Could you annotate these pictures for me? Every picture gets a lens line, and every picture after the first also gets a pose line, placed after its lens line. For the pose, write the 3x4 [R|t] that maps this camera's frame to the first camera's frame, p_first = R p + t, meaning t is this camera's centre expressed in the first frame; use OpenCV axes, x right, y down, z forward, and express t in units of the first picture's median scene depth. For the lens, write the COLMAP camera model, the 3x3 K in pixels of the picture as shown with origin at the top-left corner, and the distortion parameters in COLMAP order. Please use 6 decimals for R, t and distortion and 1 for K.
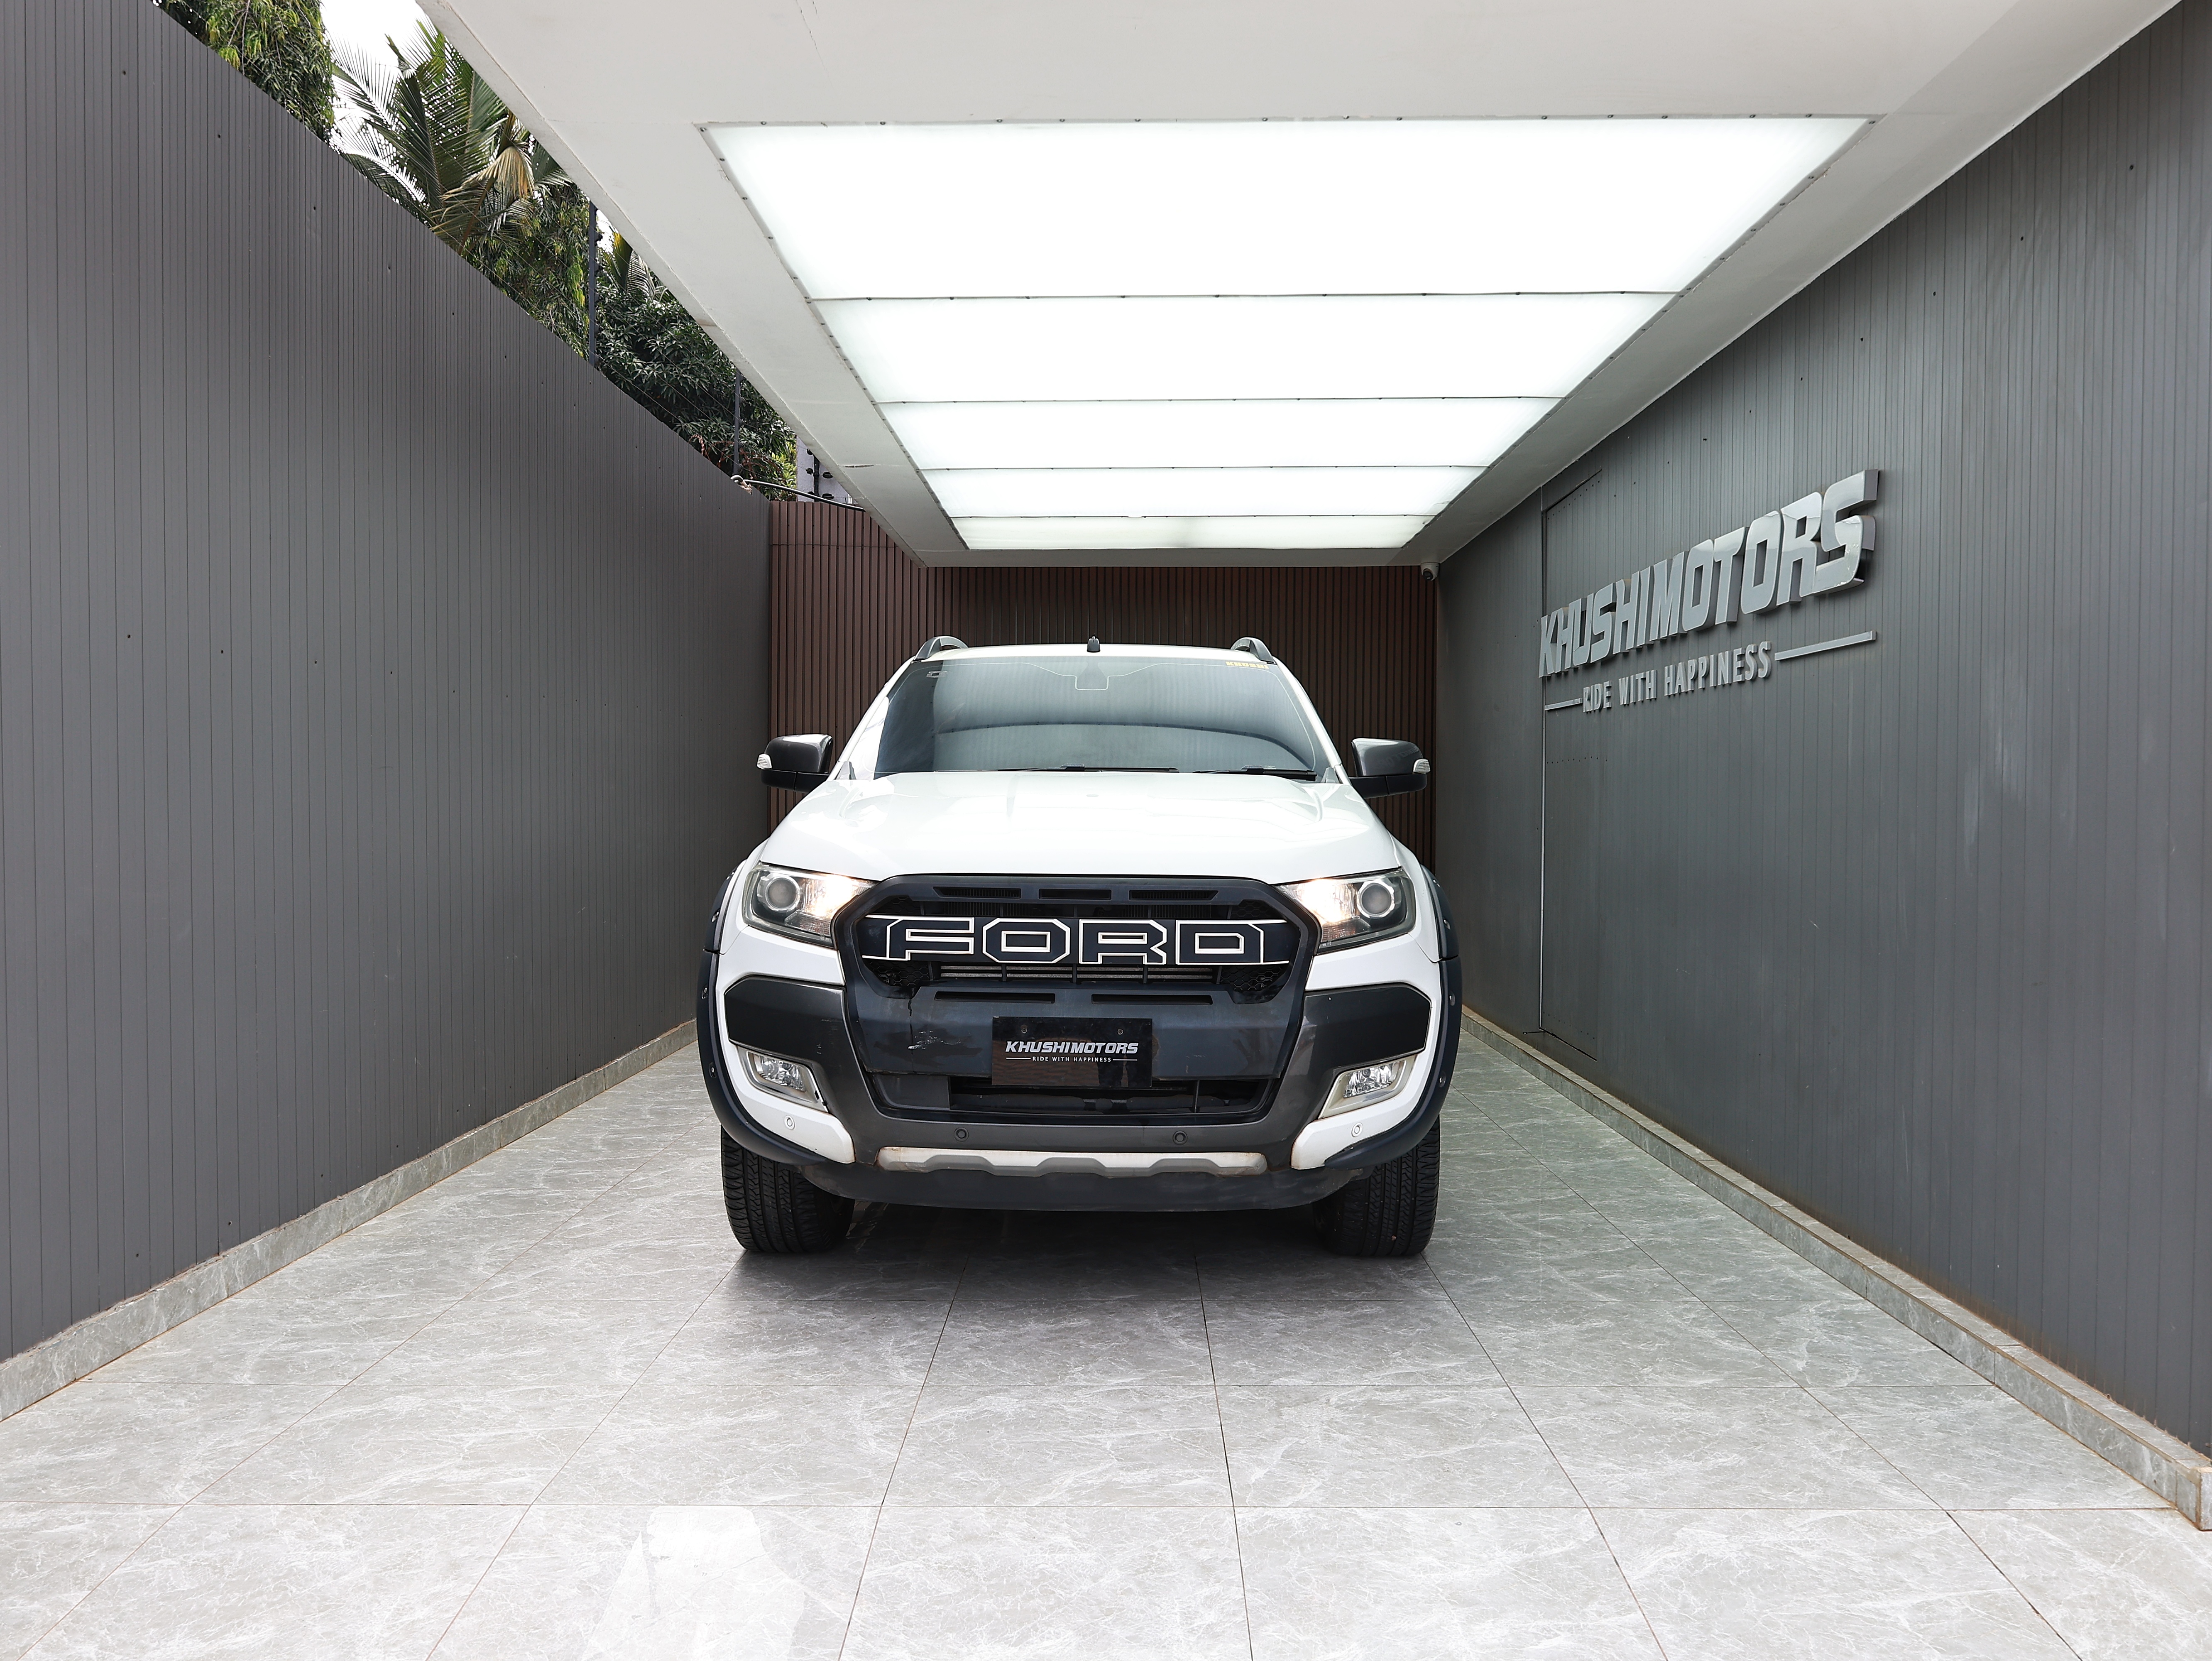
lens RADIAL K [[1644.7, 0, 1070.3], [0, 1644.7, 844.5], [0, 0, 1]] dist [-0.003849, 0.000270]
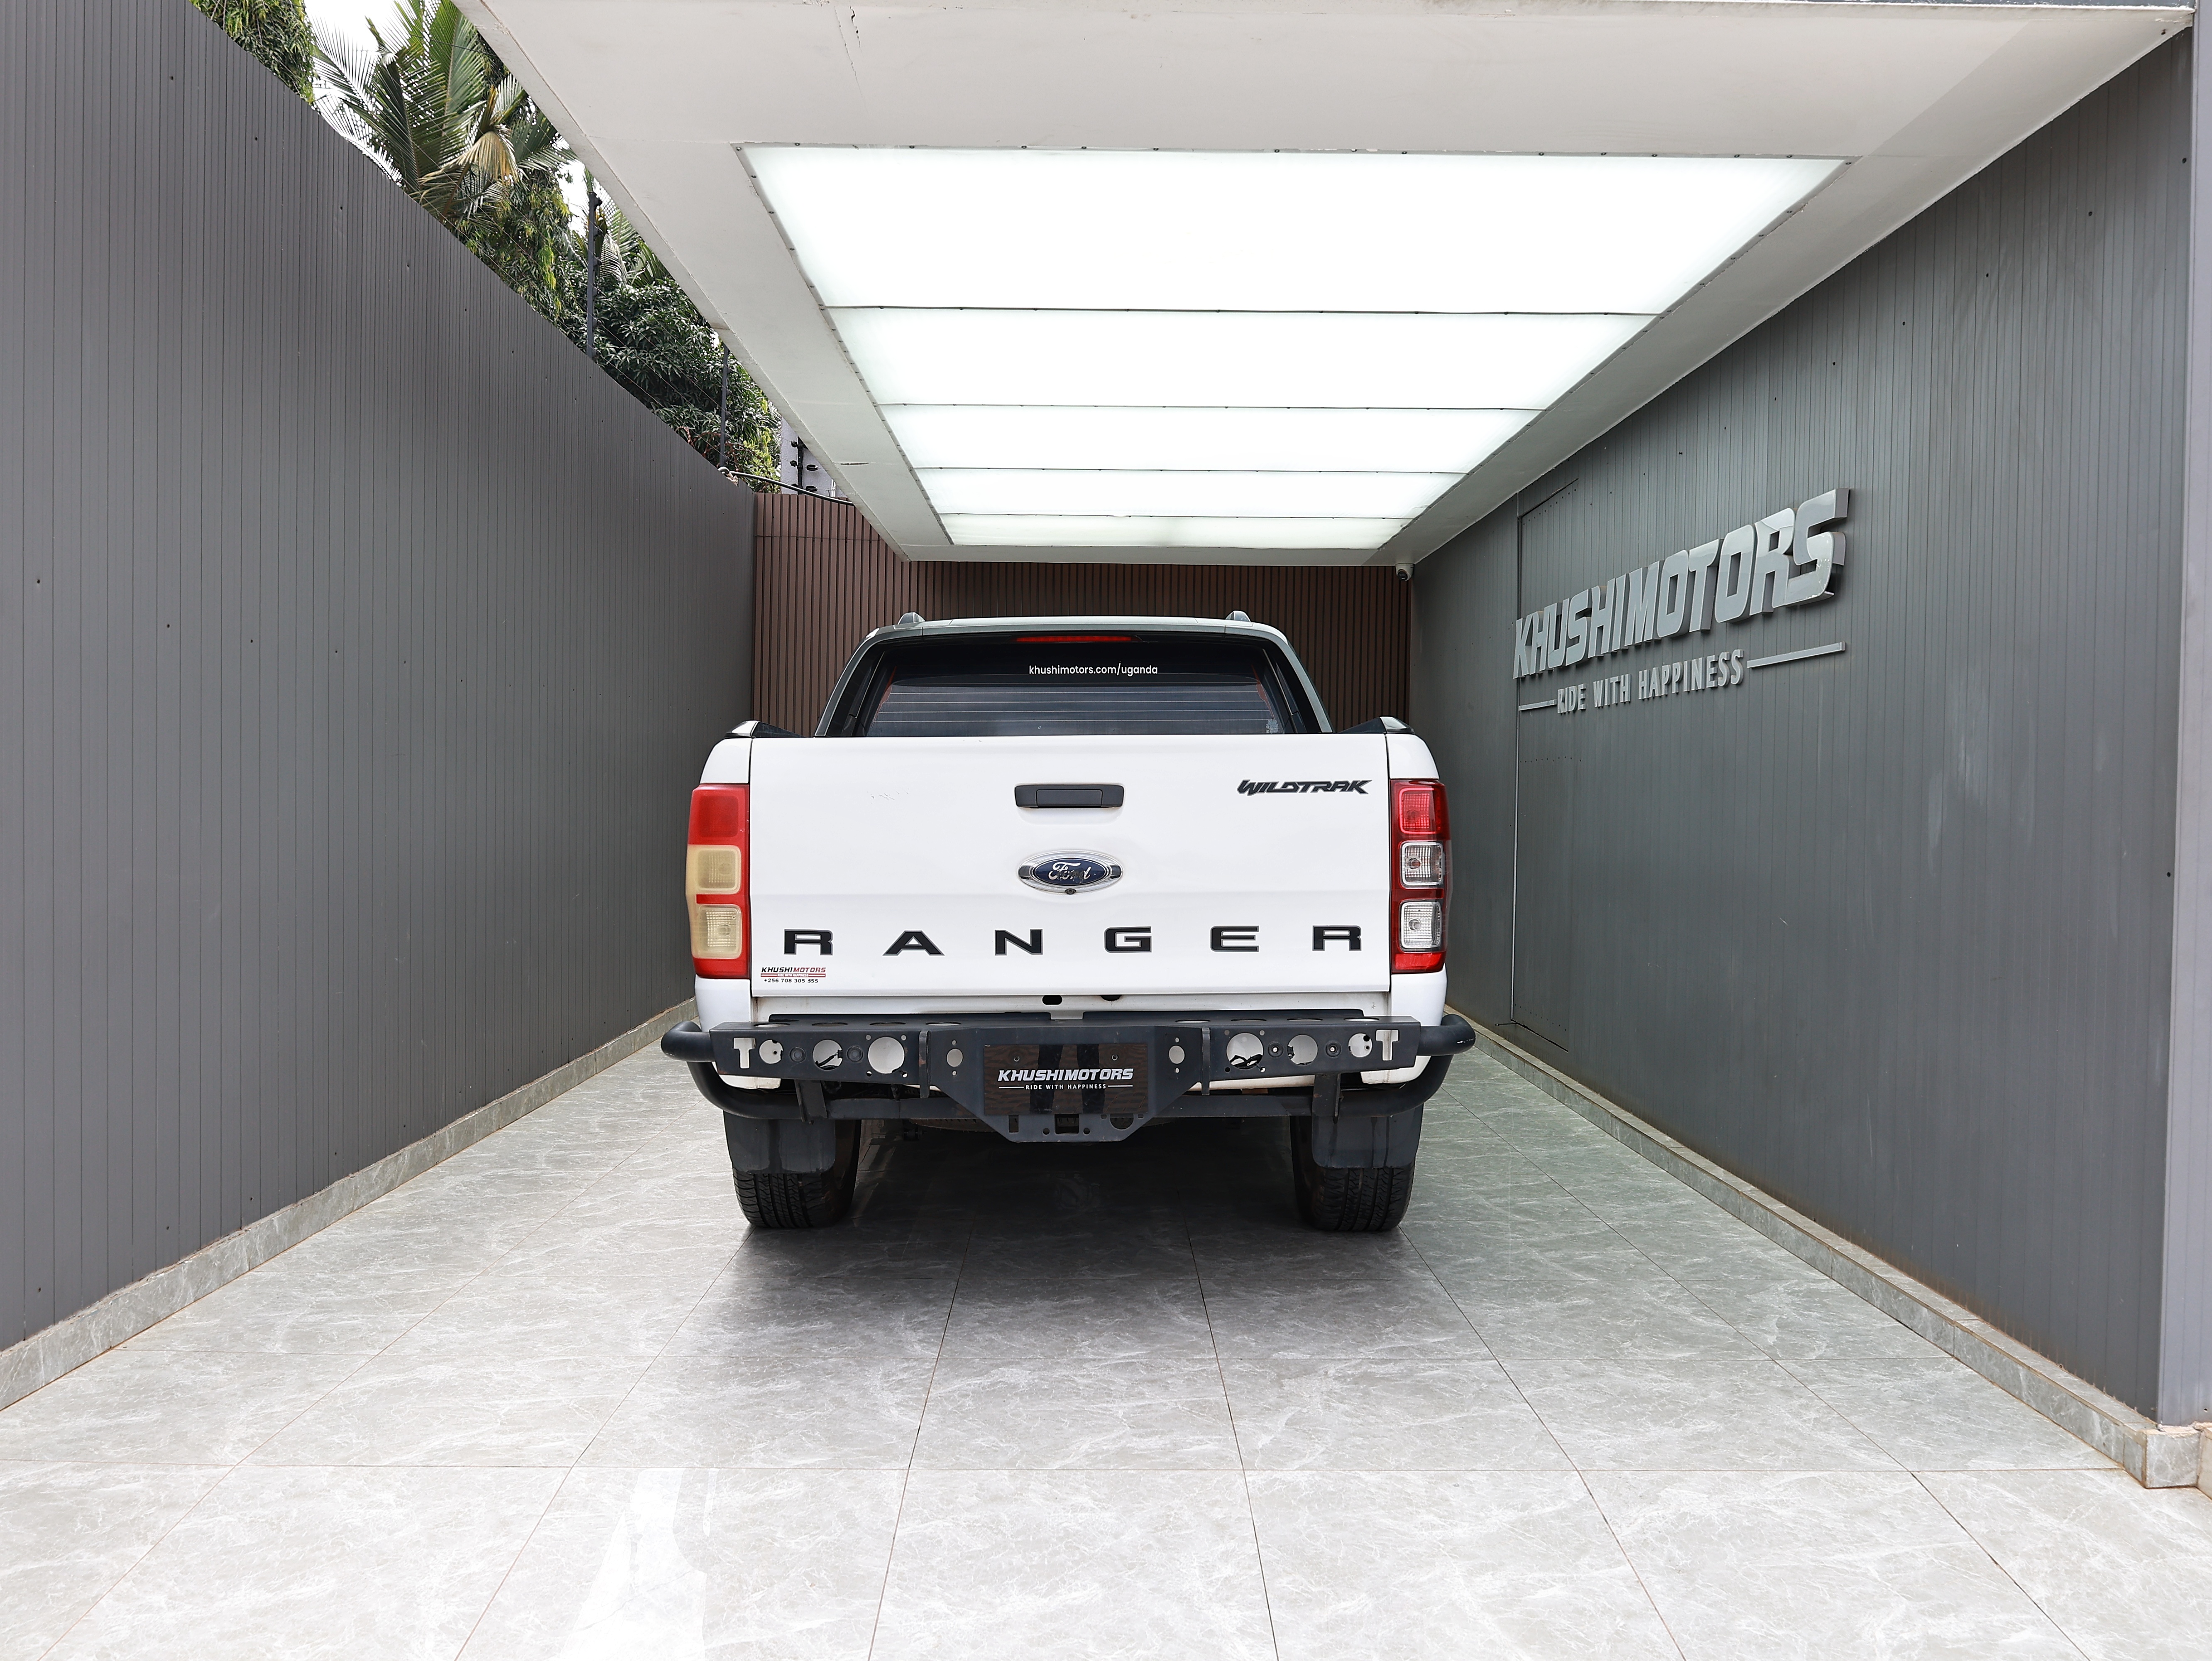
lens RADIAL K [[1642.8, 0, 1066.9], [0, 1642.8, 831.0], [0, 0, 1]] dist [-0.023980, 0.012527]
pose [[0.999708, 0.009980, 0.022003, -0.030986], [-0.009927, 0.999948, -0.002542, -0.001964], [-0.022027, 0.002322, 0.999755, -0.035137]]
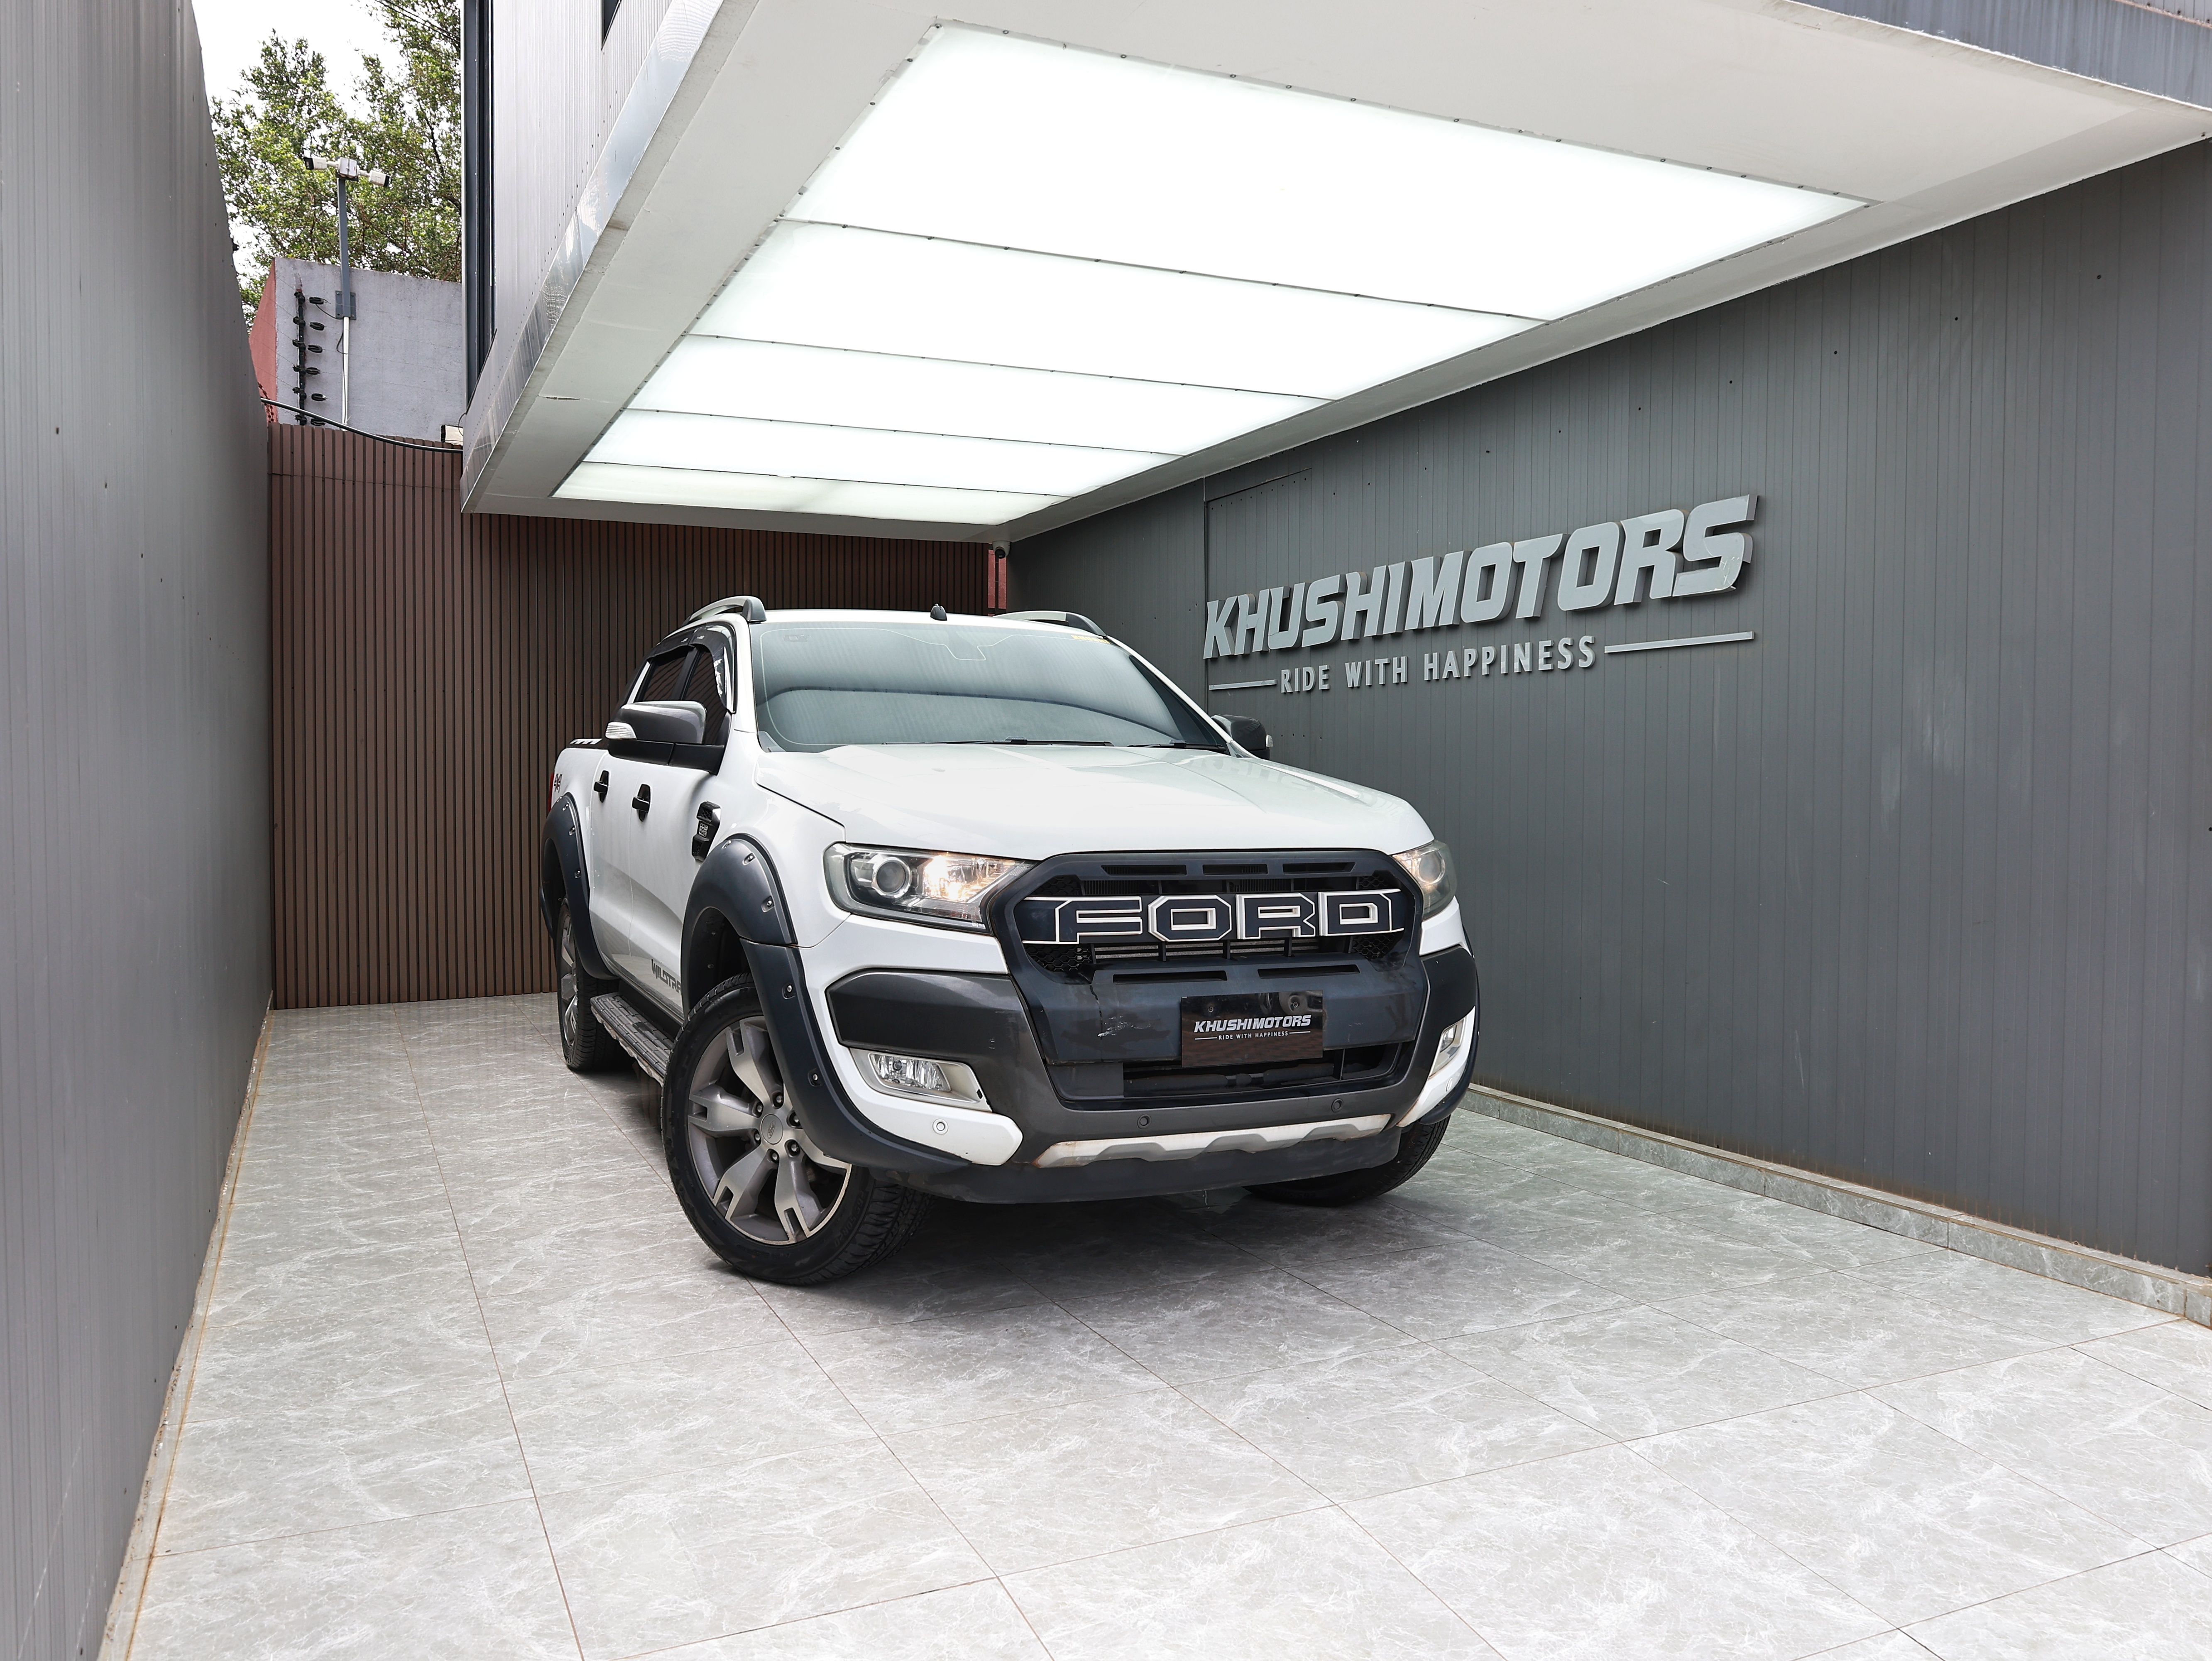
lens RADIAL K [[1664.0, 0, 1052.8], [0, 1664.0, 828.6], [0, 0, 1]] dist [-0.010091, -0.000793]
pose [[0.906081, -0.012706, 0.422913, -0.512315], [0.010614, 0.999917, 0.007301, -0.002578], [-0.422971, -0.002126, 0.906141, 0.142206]]
